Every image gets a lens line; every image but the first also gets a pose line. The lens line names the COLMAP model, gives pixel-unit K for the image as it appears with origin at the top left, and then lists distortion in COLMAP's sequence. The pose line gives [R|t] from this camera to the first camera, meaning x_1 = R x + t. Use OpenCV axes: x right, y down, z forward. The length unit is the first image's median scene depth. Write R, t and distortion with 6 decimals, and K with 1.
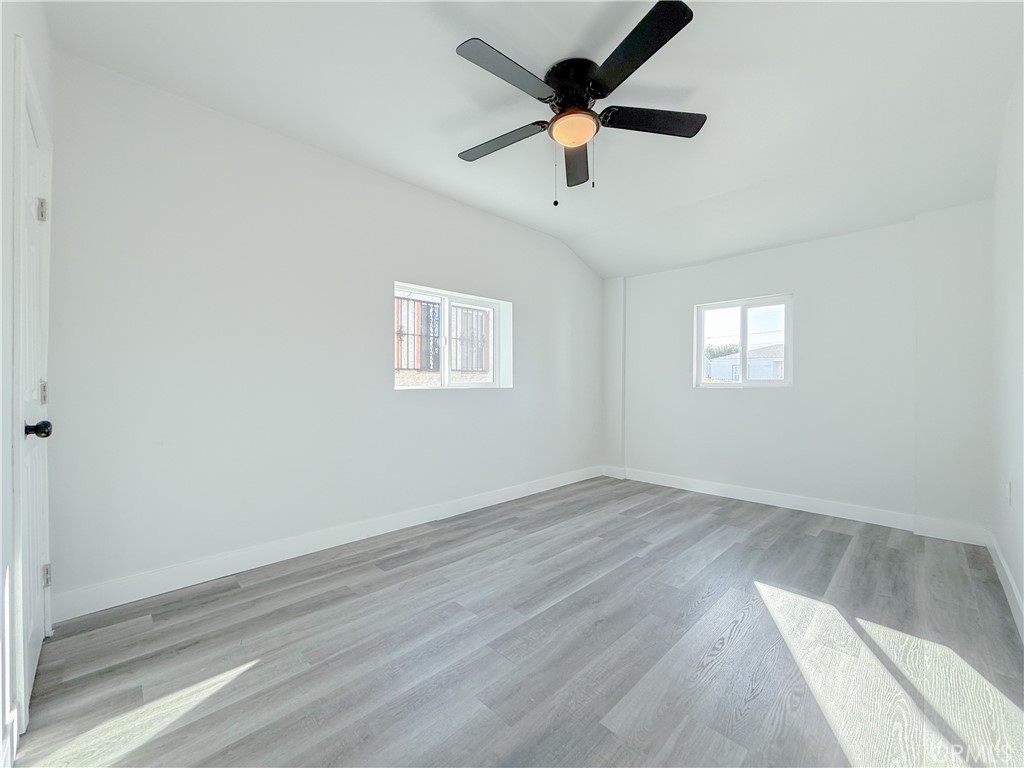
lens RADIAL K [[410.4, 0, 510.5], [0, 410.4, 384.3], [0, 0, 1]] dist [0.000061, 0.000252]
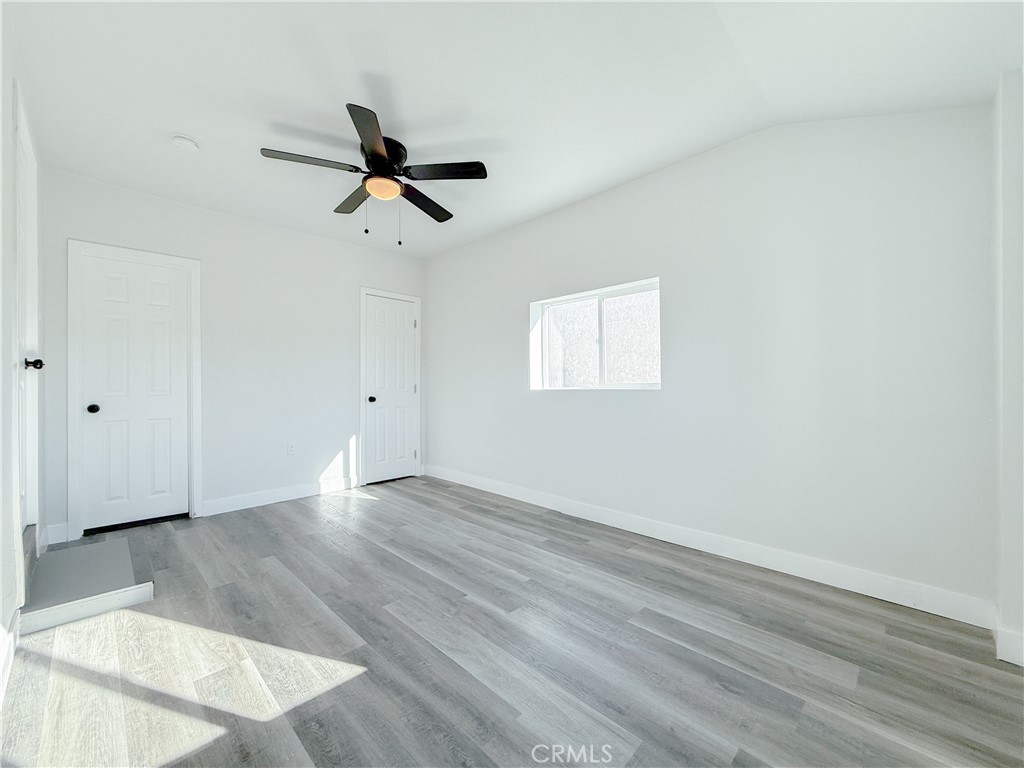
lens RADIAL K [[410.4, 0, 510.5], [0, 410.4, 384.3], [0, 0, 1]] dist [0.000061, 0.000252]
pose [[0.013068, -0.010202, -0.999863, 0.985124], [0.000329, 0.999948, -0.010198, 0.007931], [0.999915, -0.000196, 0.013070, 0.939166]]
